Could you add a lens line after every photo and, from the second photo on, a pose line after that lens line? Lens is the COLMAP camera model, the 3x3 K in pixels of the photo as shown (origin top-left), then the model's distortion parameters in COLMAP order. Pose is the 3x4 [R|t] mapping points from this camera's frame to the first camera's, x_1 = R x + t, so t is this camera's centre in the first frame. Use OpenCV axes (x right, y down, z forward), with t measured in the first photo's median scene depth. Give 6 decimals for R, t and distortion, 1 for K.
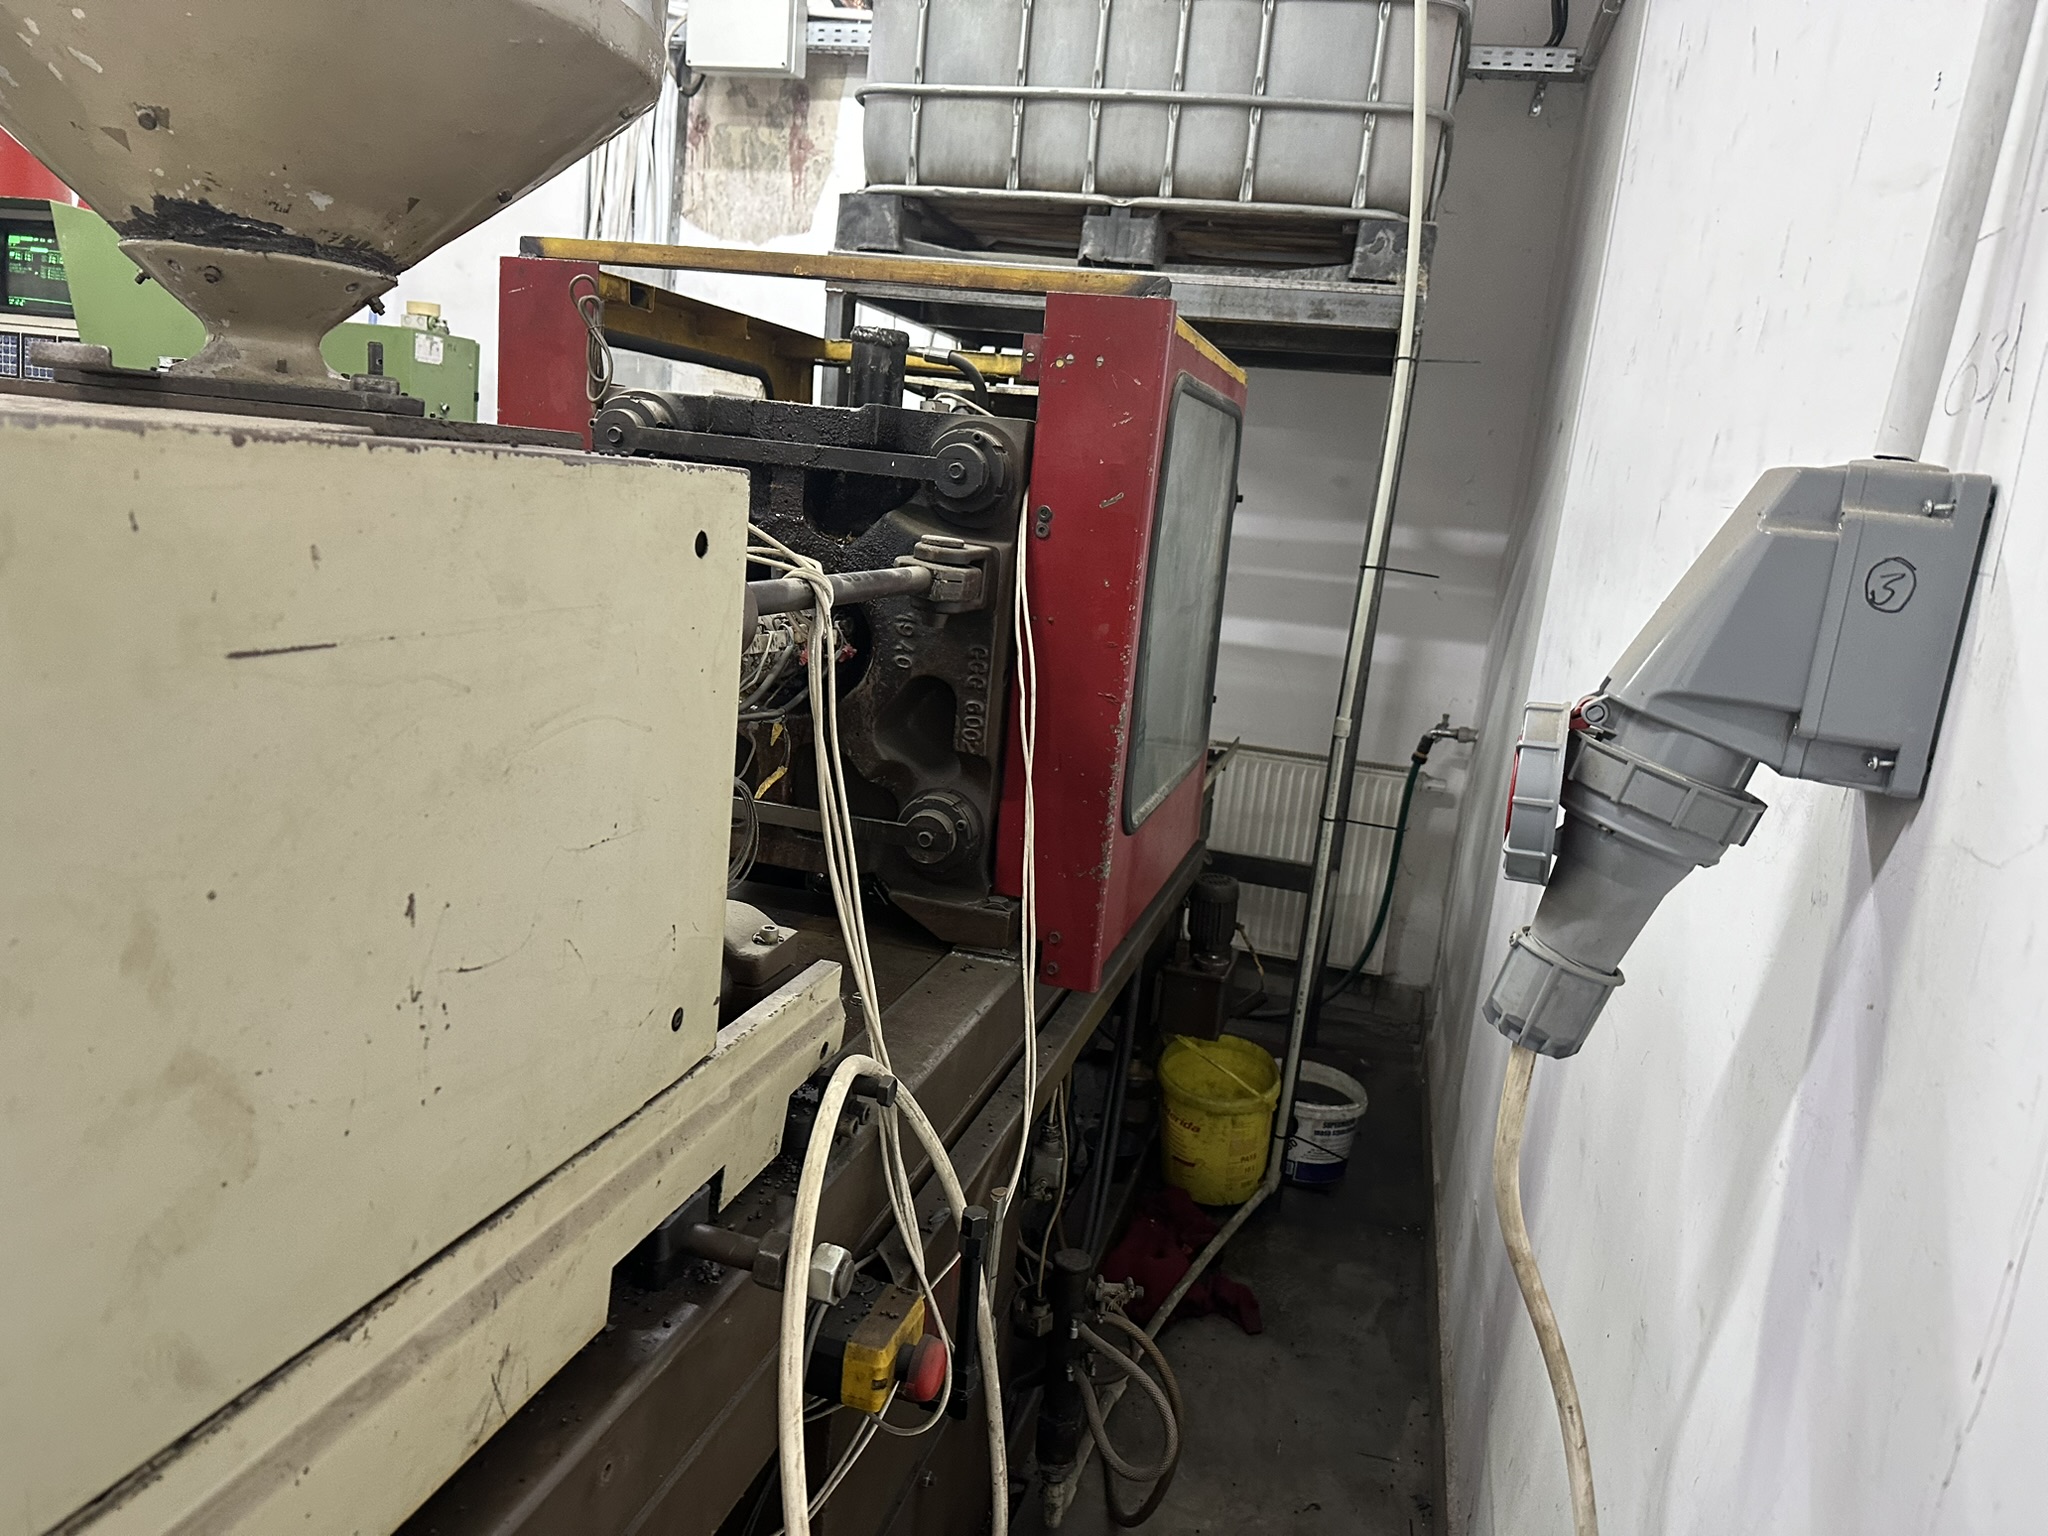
lens RADIAL K [[1407.0, 0, 1024.0], [0, 1407.0, 768.0], [0, 0, 1]] dist [0.133300, -0.234584]
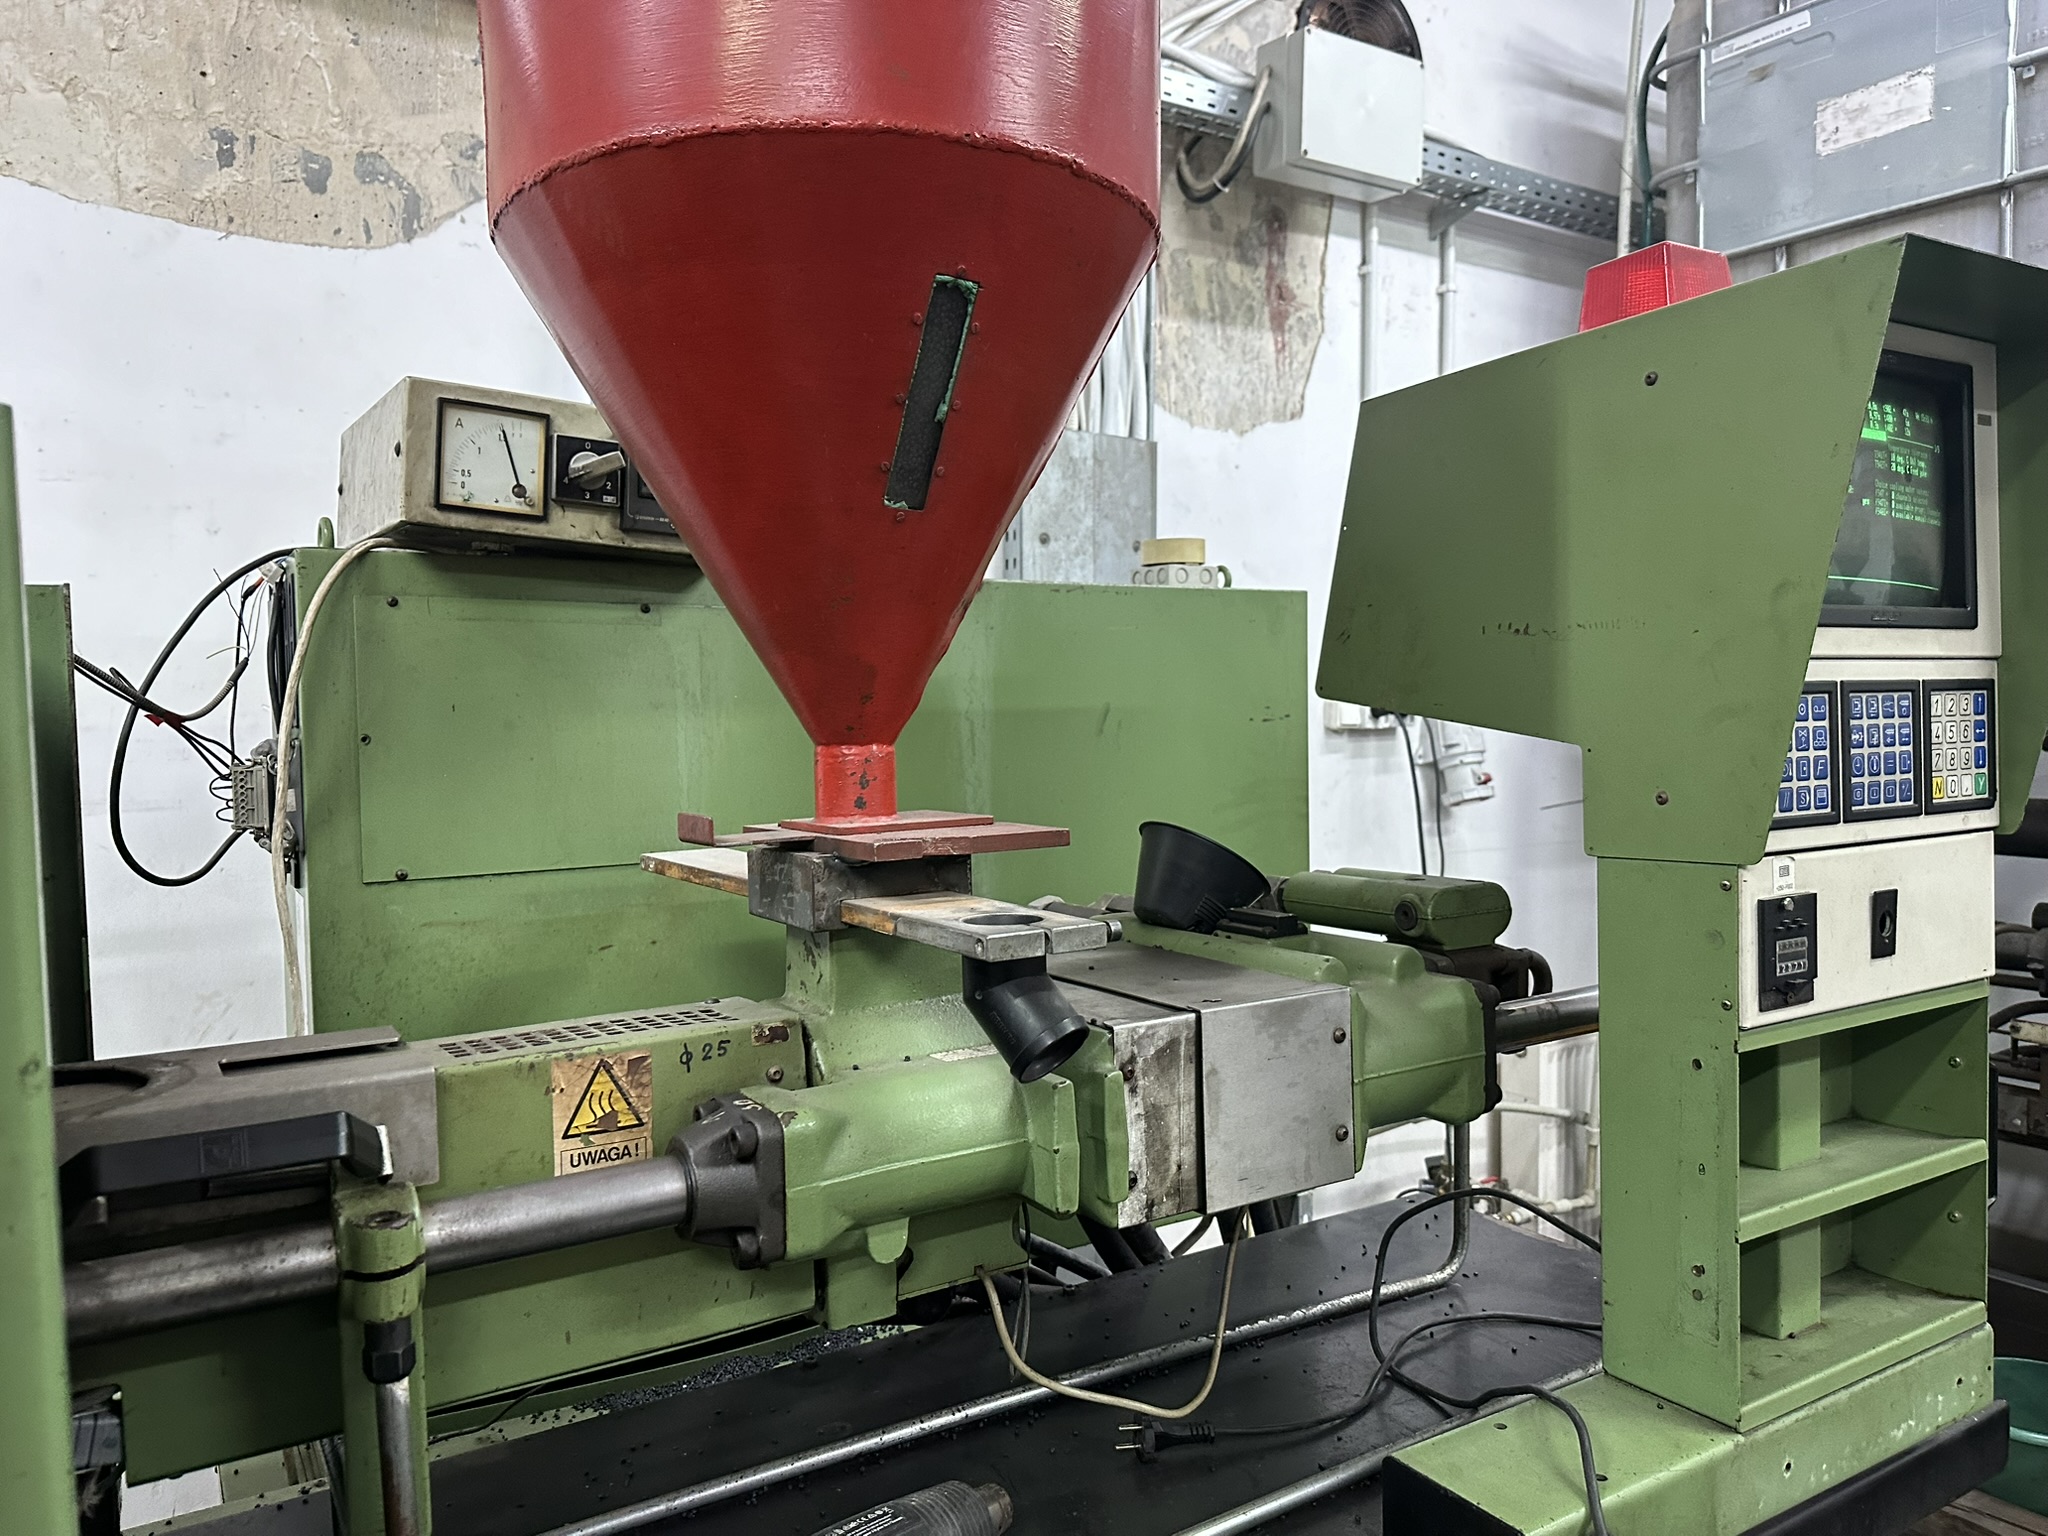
lens RADIAL K [[1444.4, 0, 1014.7], [0, 1444.4, 773.6], [0, 0, 1]] dist [0.036548, -0.044278]
pose [[0.671258, -0.147426, 0.726415, -1.183855], [0.230759, 0.972883, -0.015791, -0.358308], [-0.704388, 0.178227, 0.687075, 1.012777]]
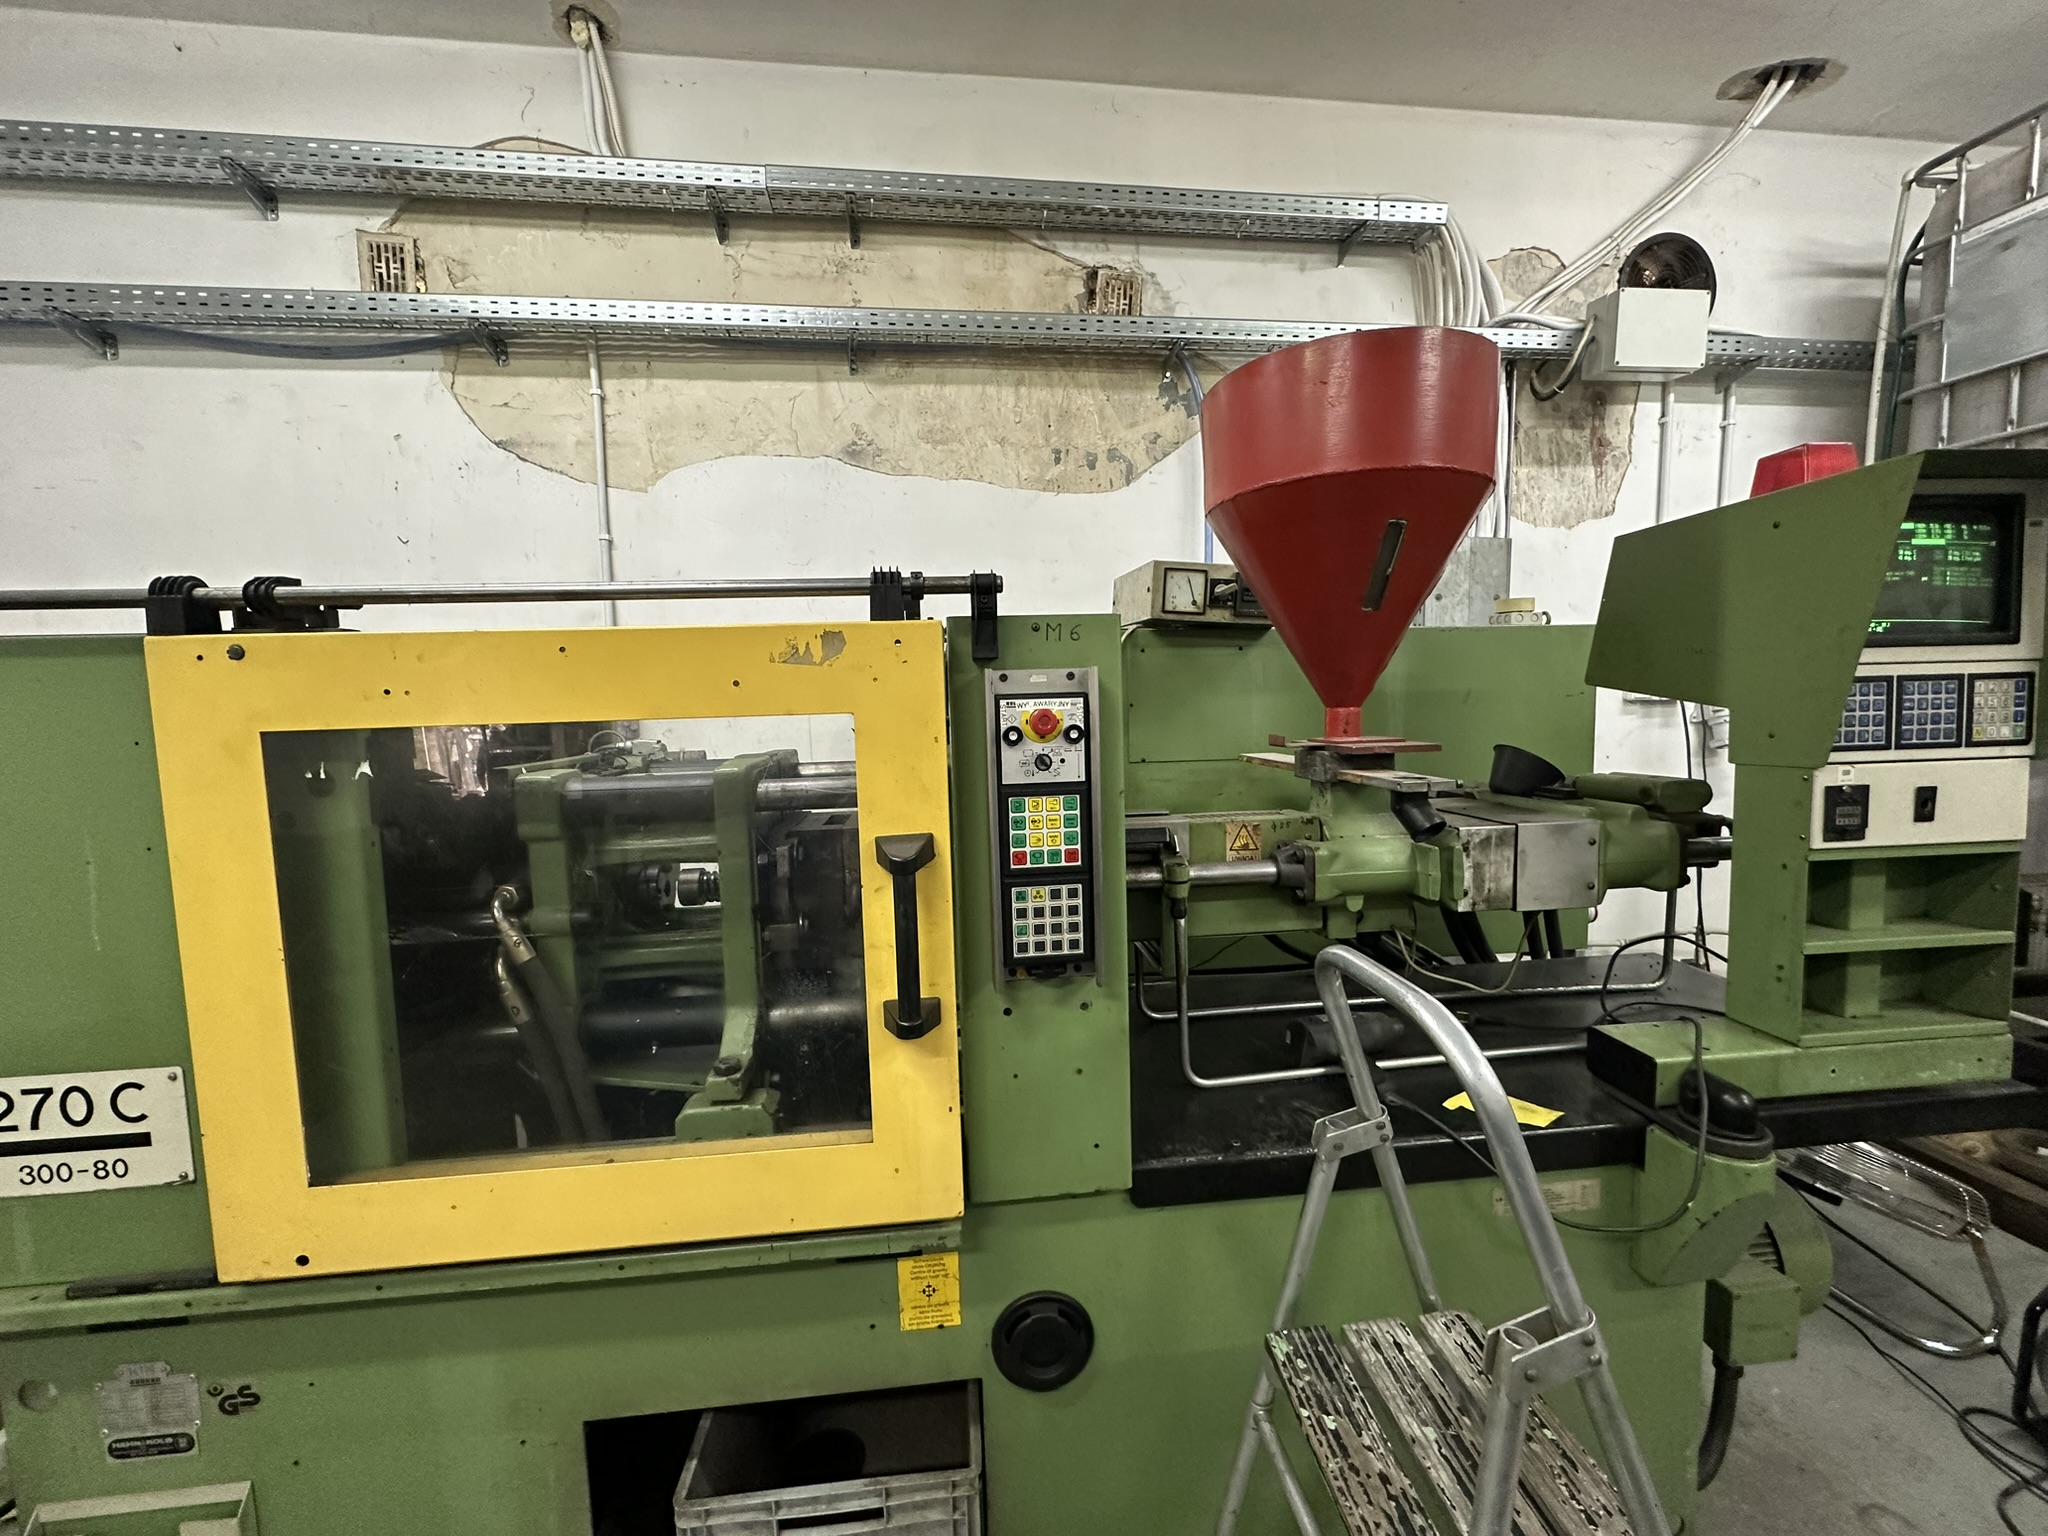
lens RADIAL K [[816.4, 0, 1027.7], [0, 816.4, 764.1], [0, 0, 1]] dist [0.000774, 0.000188]
pose [[0.919731, -0.153996, 0.361082, -1.306667], [0.189885, 0.979593, -0.065884, -0.350434], [-0.343568, 0.129159, 0.930204, 0.898489]]
